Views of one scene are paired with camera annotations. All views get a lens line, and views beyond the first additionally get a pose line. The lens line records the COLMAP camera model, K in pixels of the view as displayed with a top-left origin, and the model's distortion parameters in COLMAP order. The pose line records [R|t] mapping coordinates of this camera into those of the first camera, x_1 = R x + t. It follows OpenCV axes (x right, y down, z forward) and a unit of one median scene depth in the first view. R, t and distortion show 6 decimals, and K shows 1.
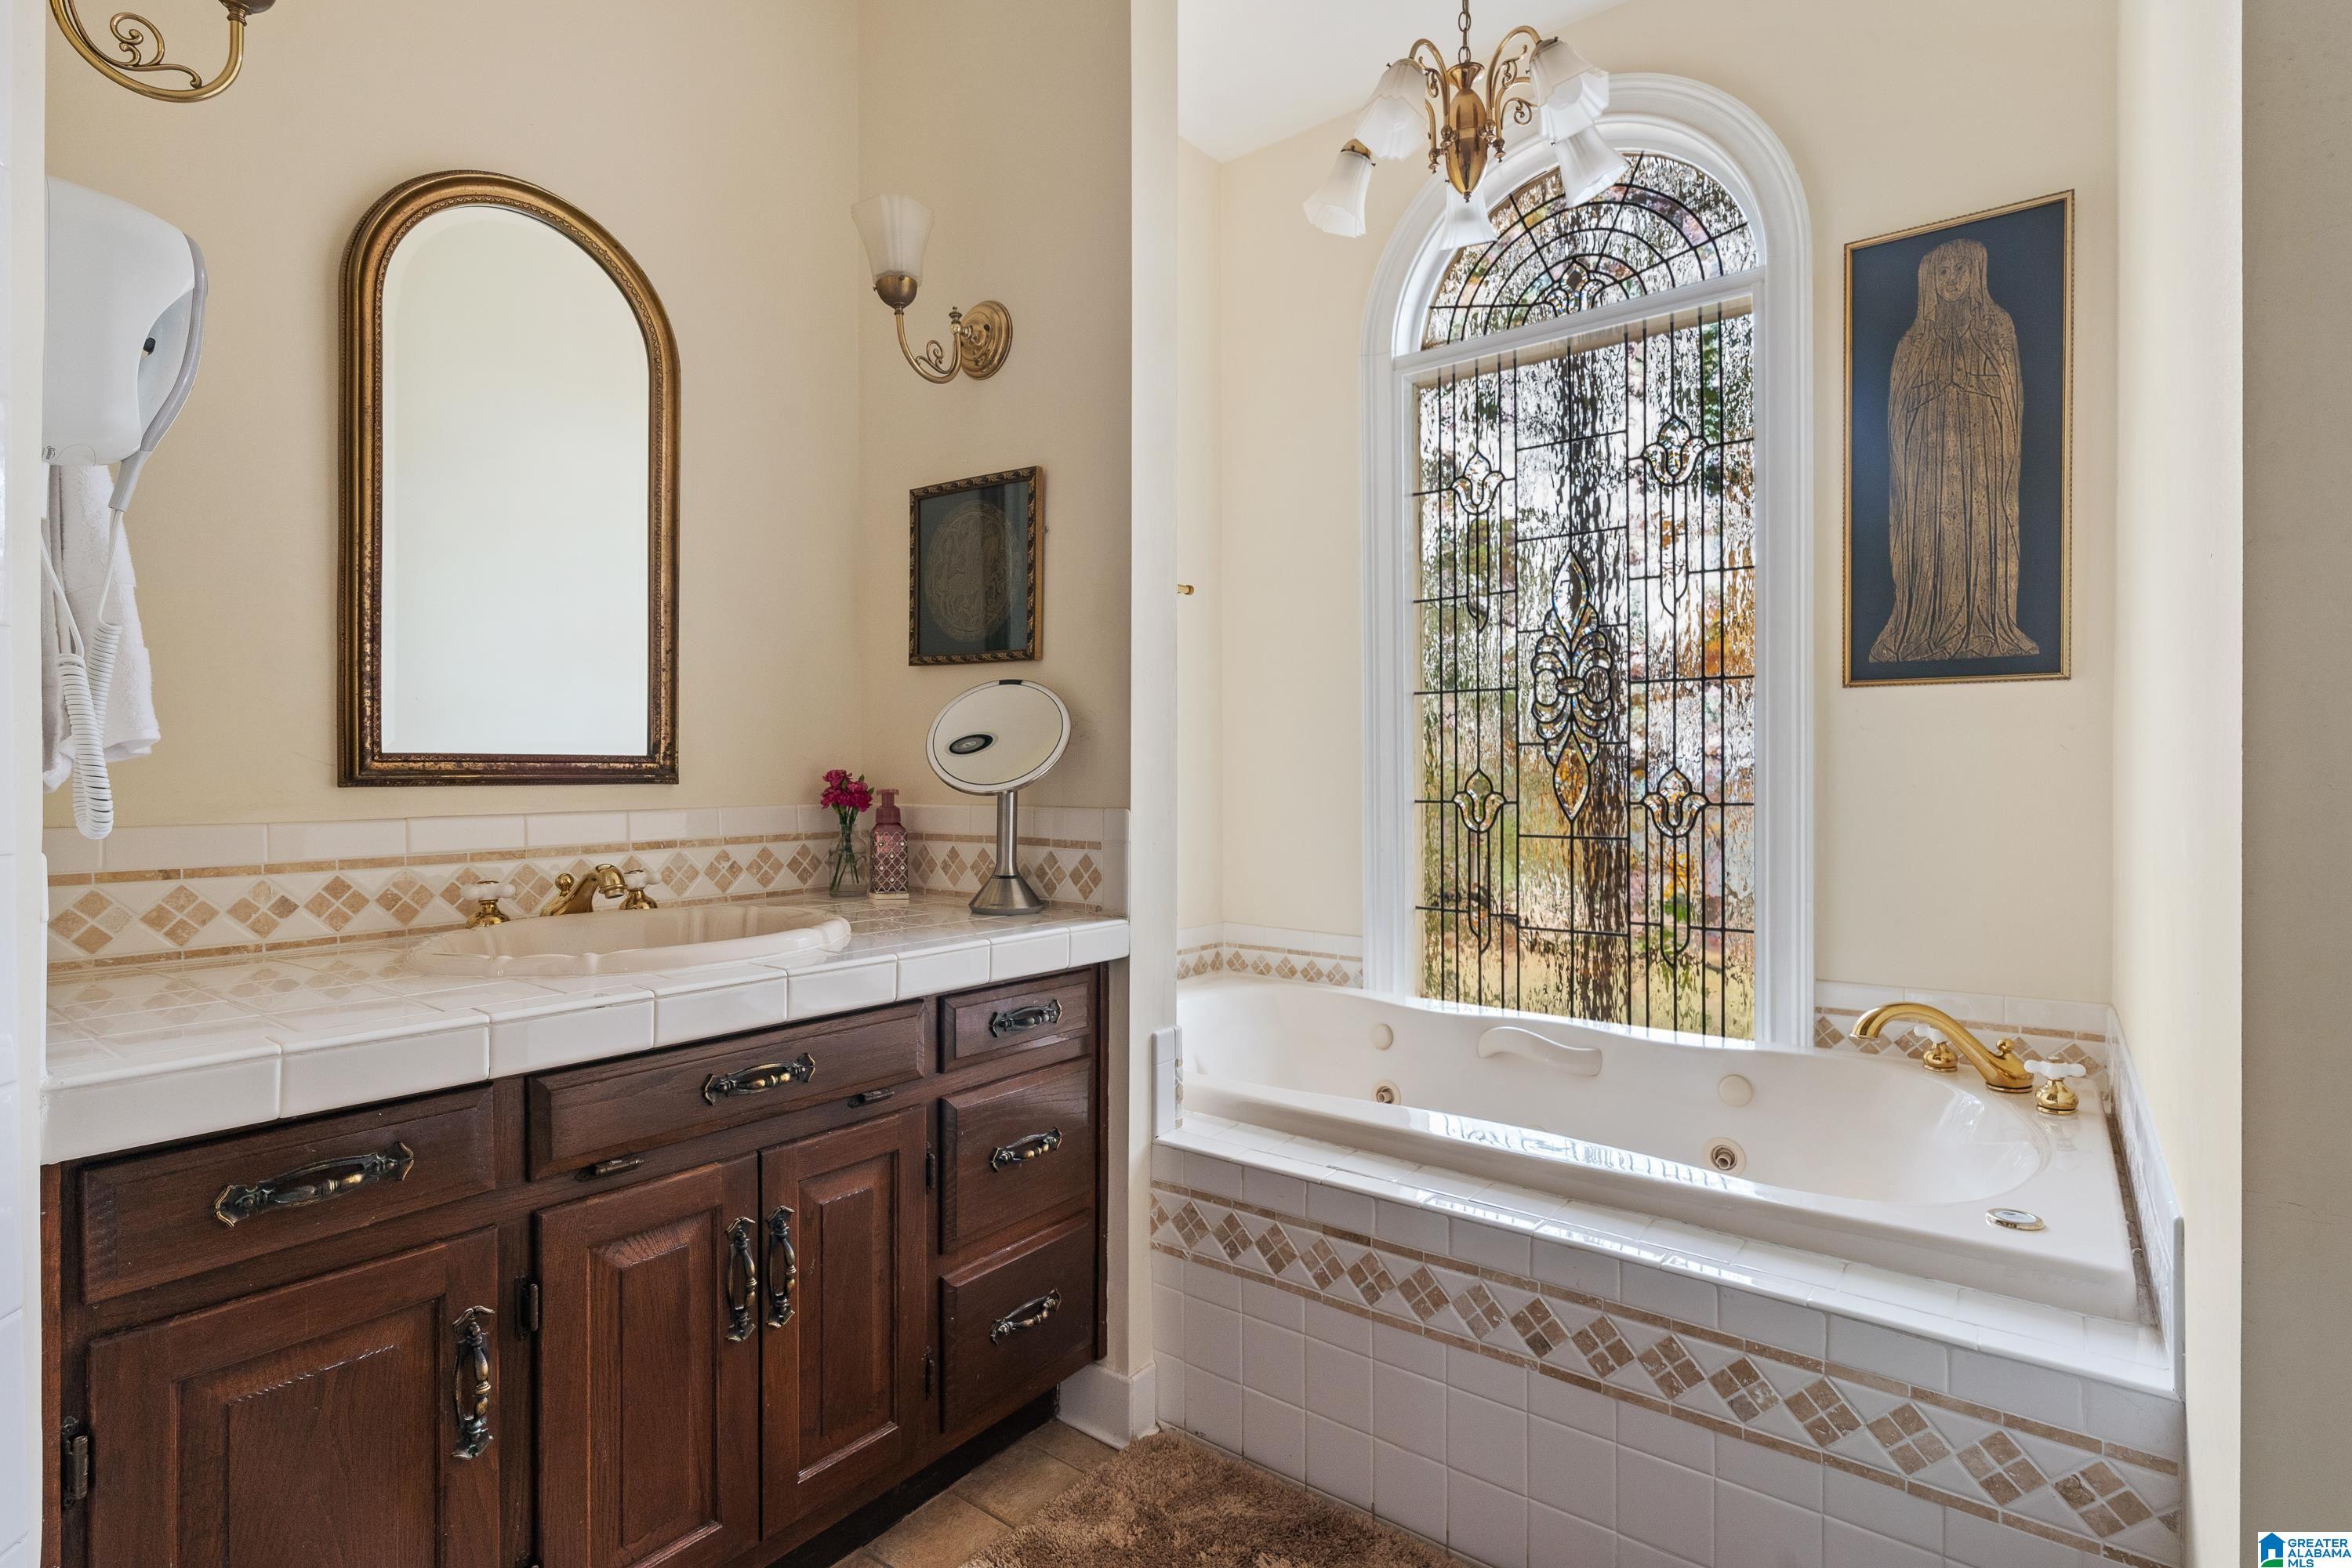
lens RADIAL K [[1128.9, 0, 1174.3], [0, 1128.9, 780.1], [0, 0, 1]] dist [0.000579, -0.000283]
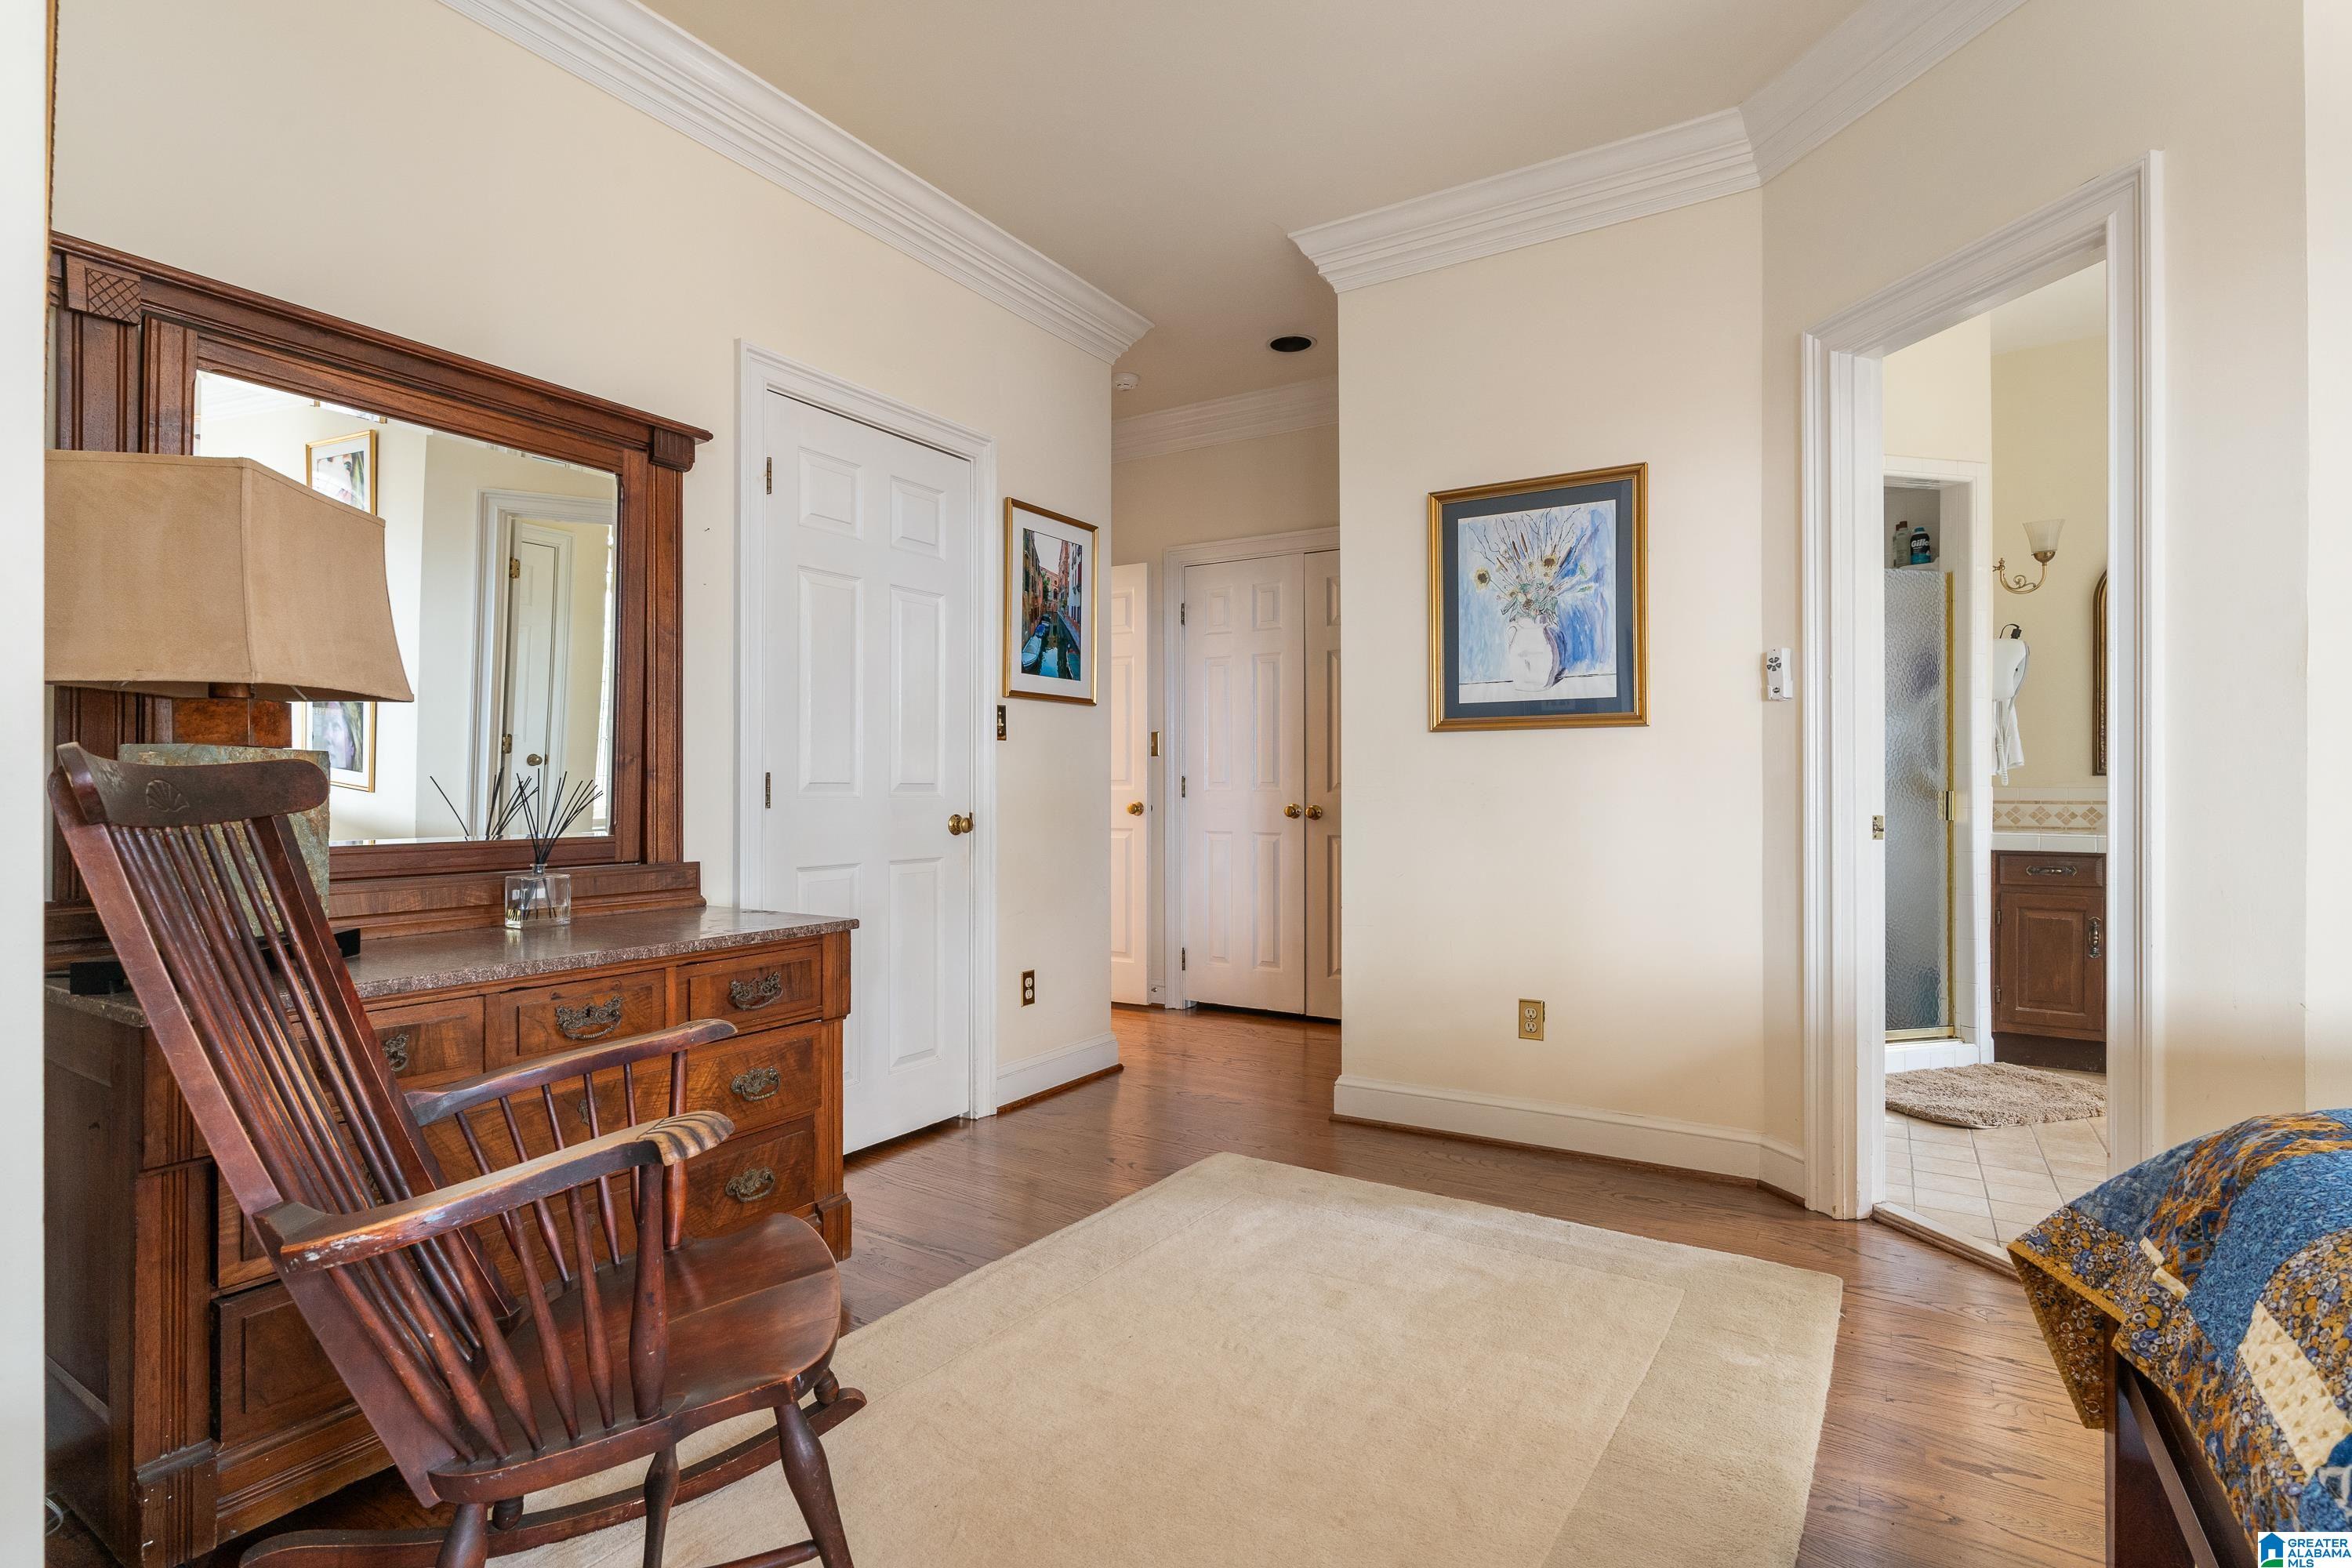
lens RADIAL K [[1128.9, 0, 1173.3], [0, 1128.9, 778.8], [0, 0, 1]] dist [0.000579, -0.000283]
pose [[0.098163, -0.005430, -0.995155, 2.057865], [-0.001523, 0.999983, -0.005607, 0.035376], [0.995169, 0.002066, 0.098153, -1.758632]]
